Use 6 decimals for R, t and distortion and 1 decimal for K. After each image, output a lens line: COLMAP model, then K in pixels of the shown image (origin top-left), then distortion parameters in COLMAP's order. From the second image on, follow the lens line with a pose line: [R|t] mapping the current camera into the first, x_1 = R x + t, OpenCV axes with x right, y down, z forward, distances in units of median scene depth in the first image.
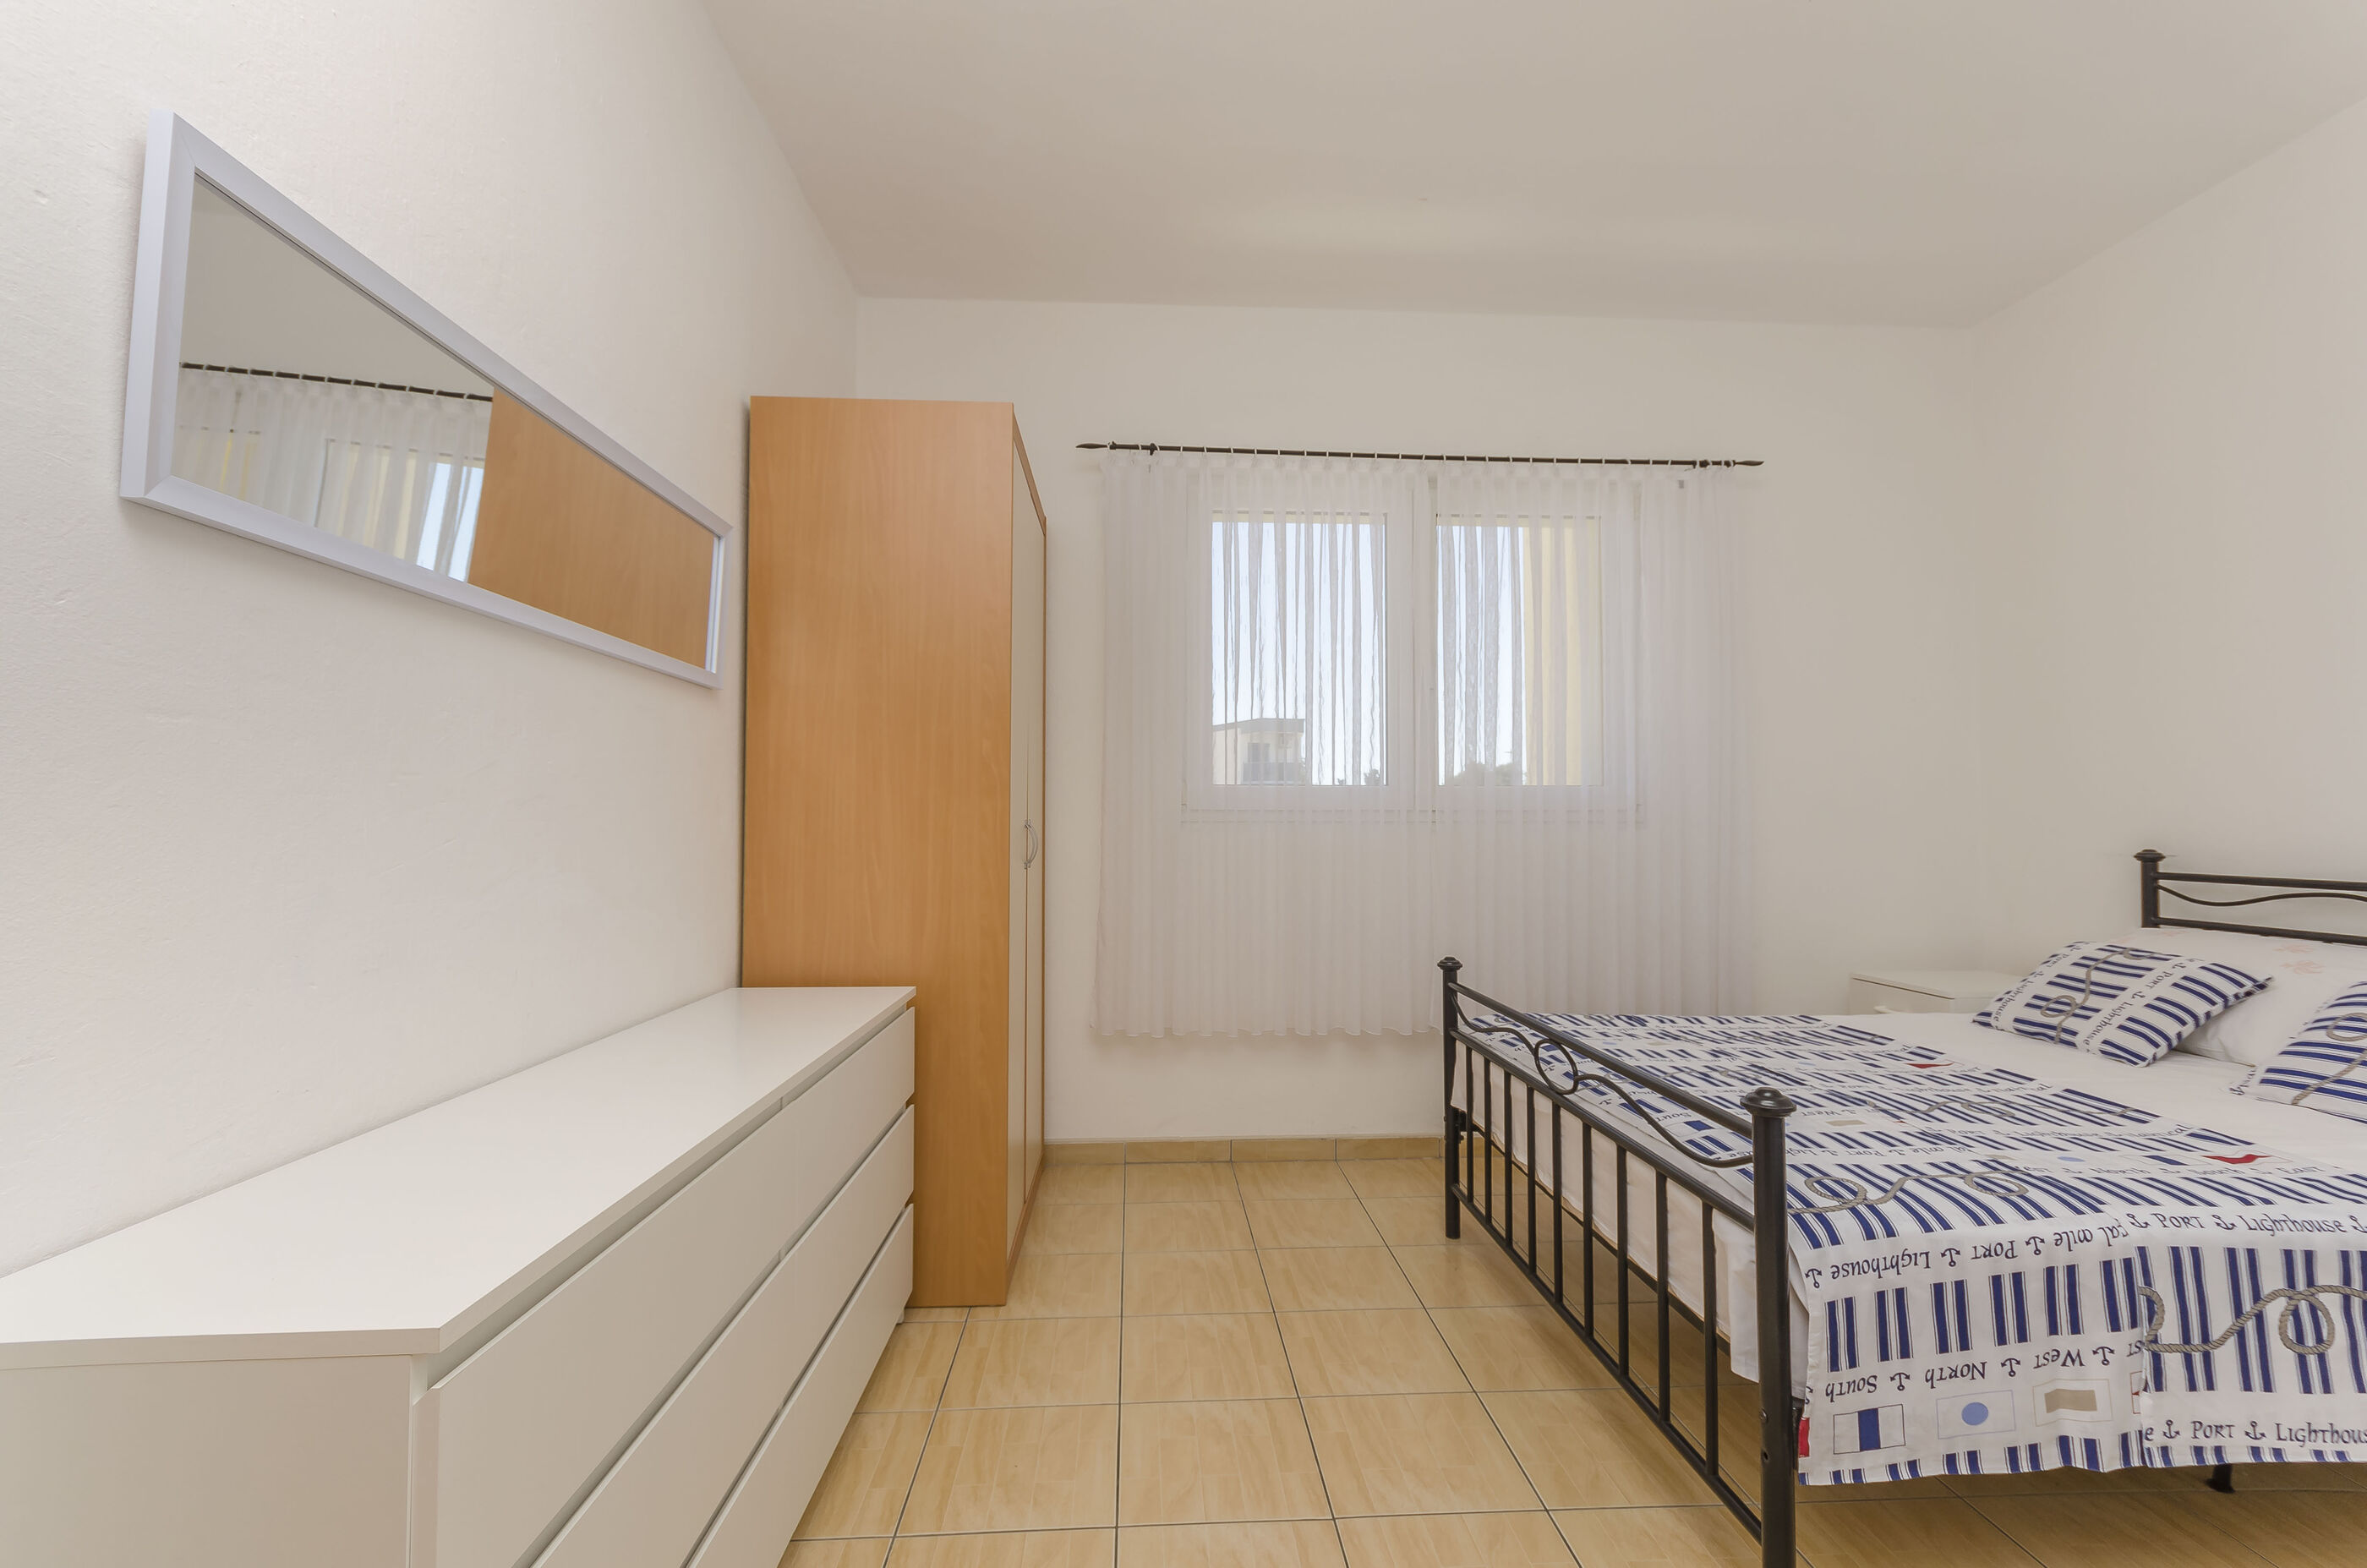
lens RADIAL K [[1029.4, 0, 1188.5], [0, 1029.4, 794.6], [0, 0, 1]] dist [0.009635, 0.000873]
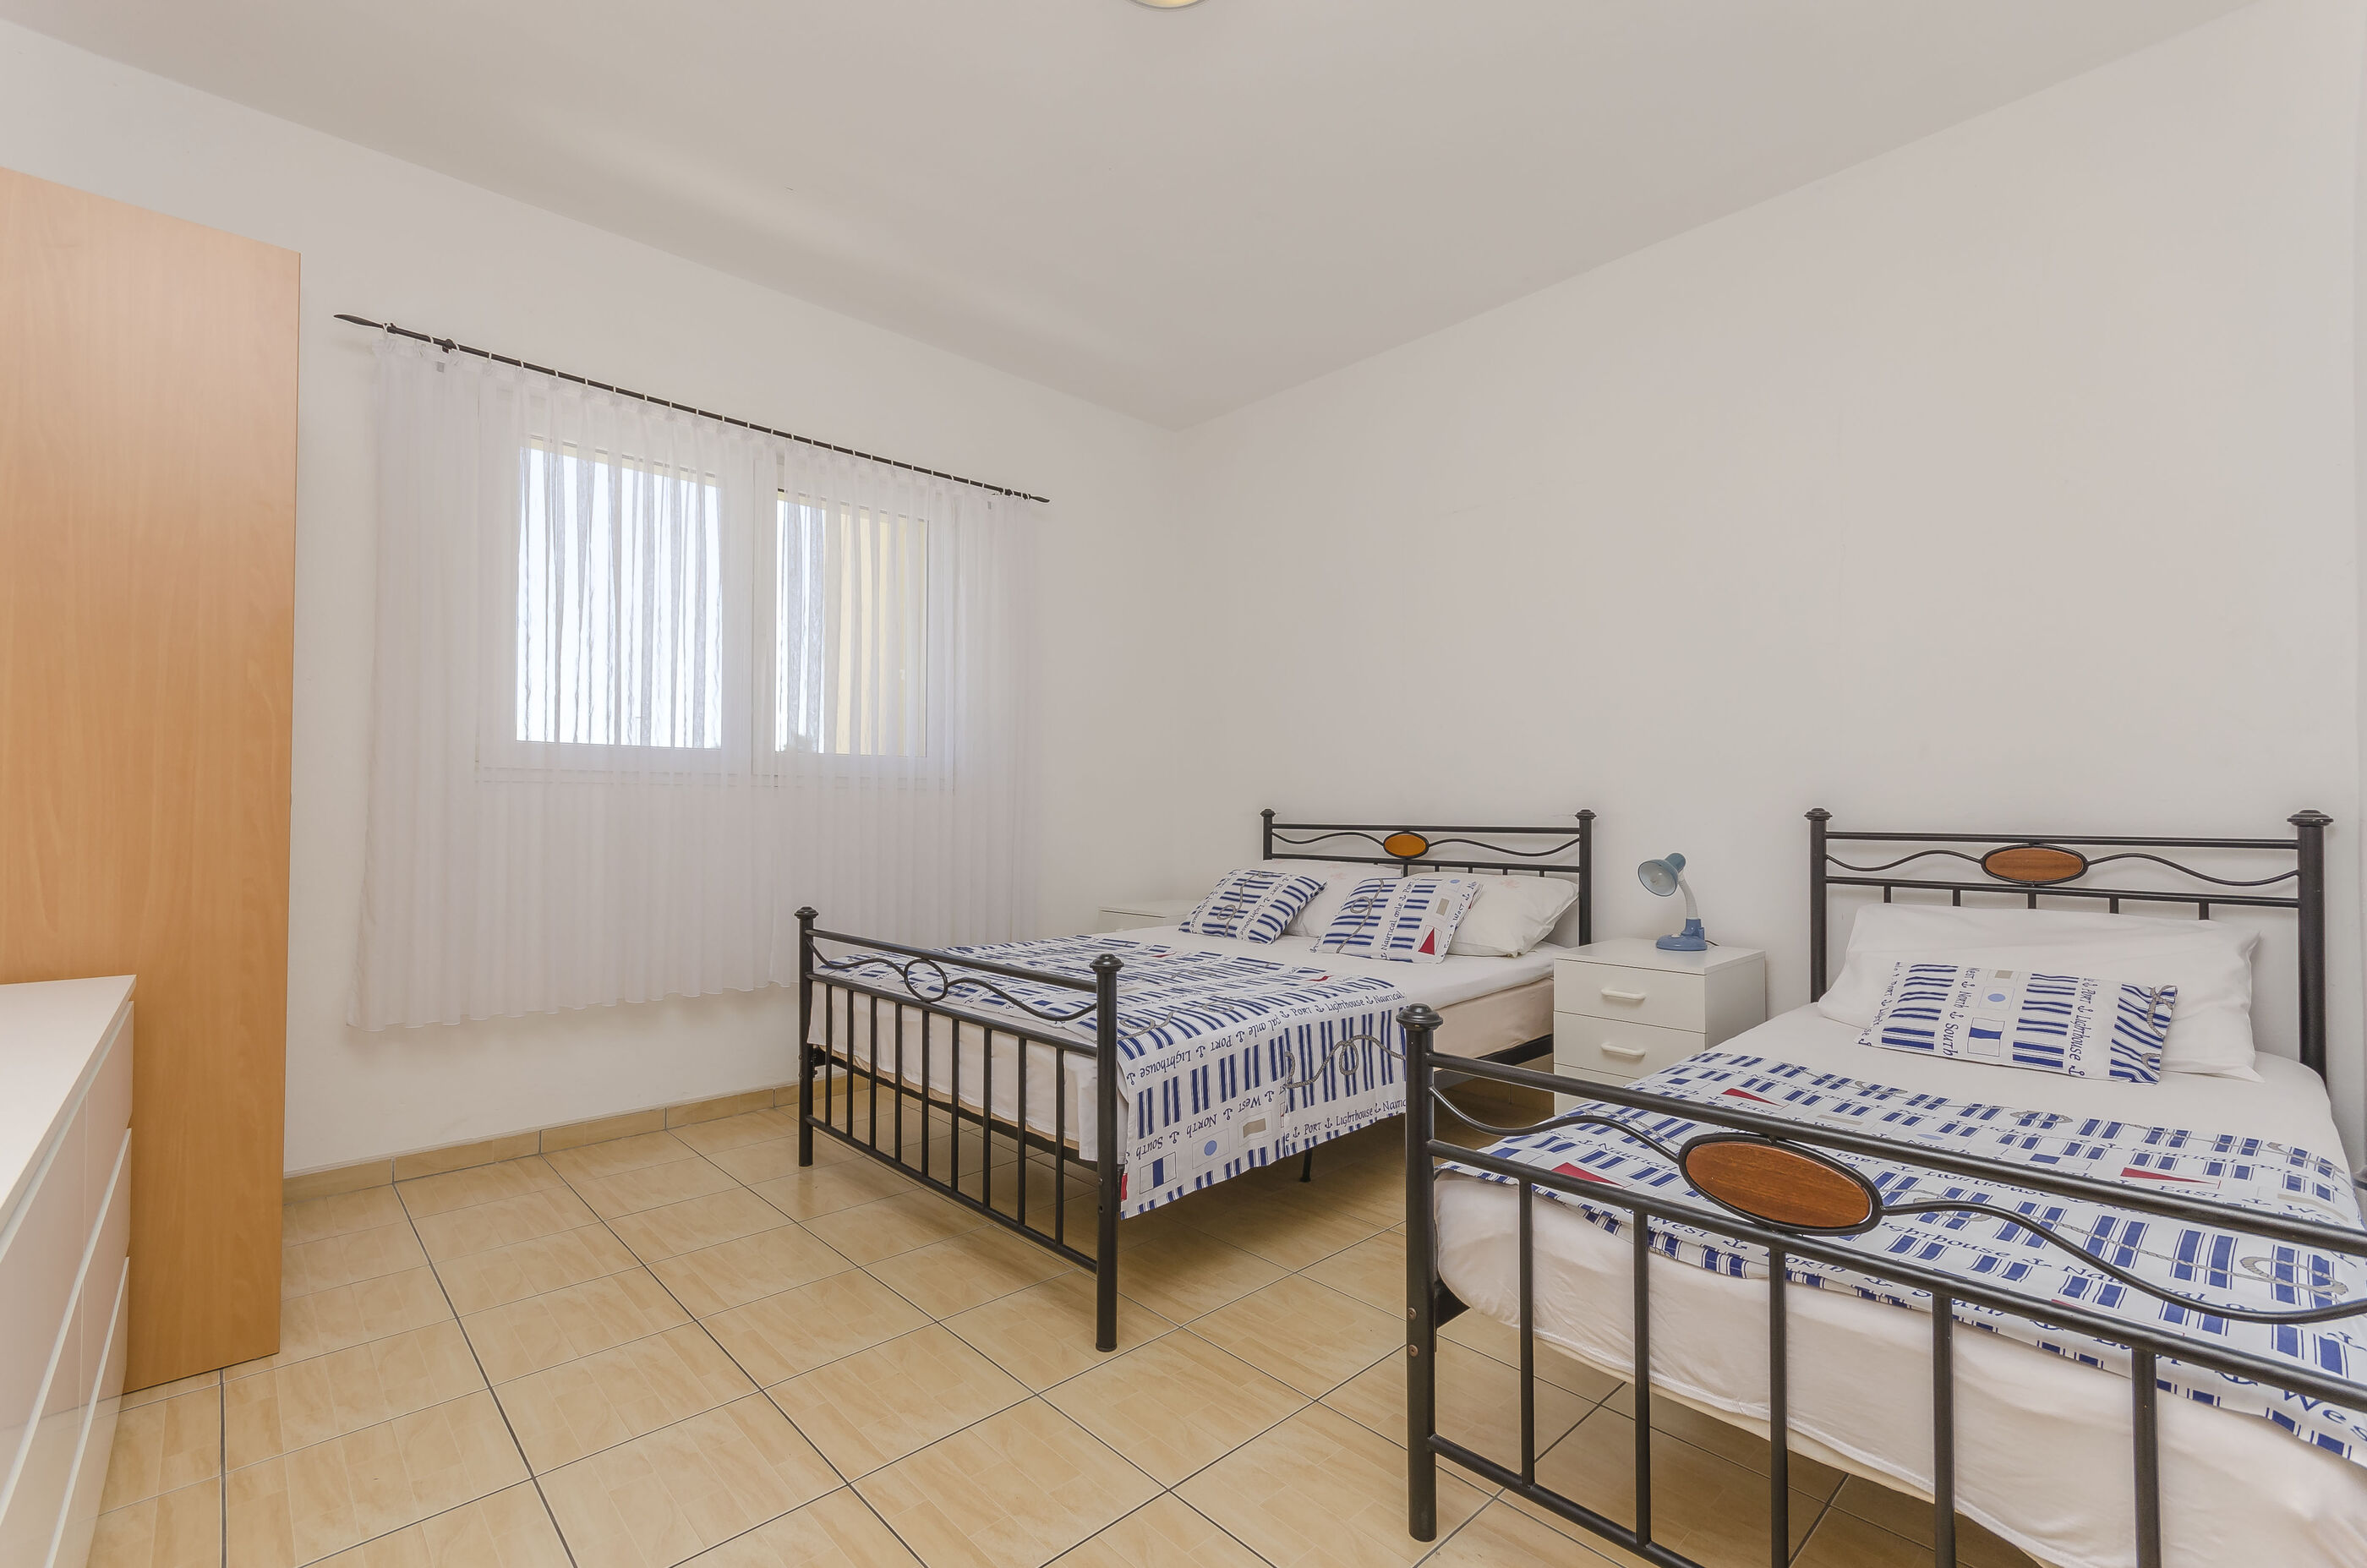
lens RADIAL K [[1029.4, 0, 1188.5], [0, 1029.4, 794.6], [0, 0, 1]] dist [0.009635, 0.000873]
pose [[0.767150, 0.010319, 0.641384, -0.213220], [-0.018217, 0.999818, 0.005704, 0.043832], [-0.641209, -0.016060, 0.767198, -0.127051]]
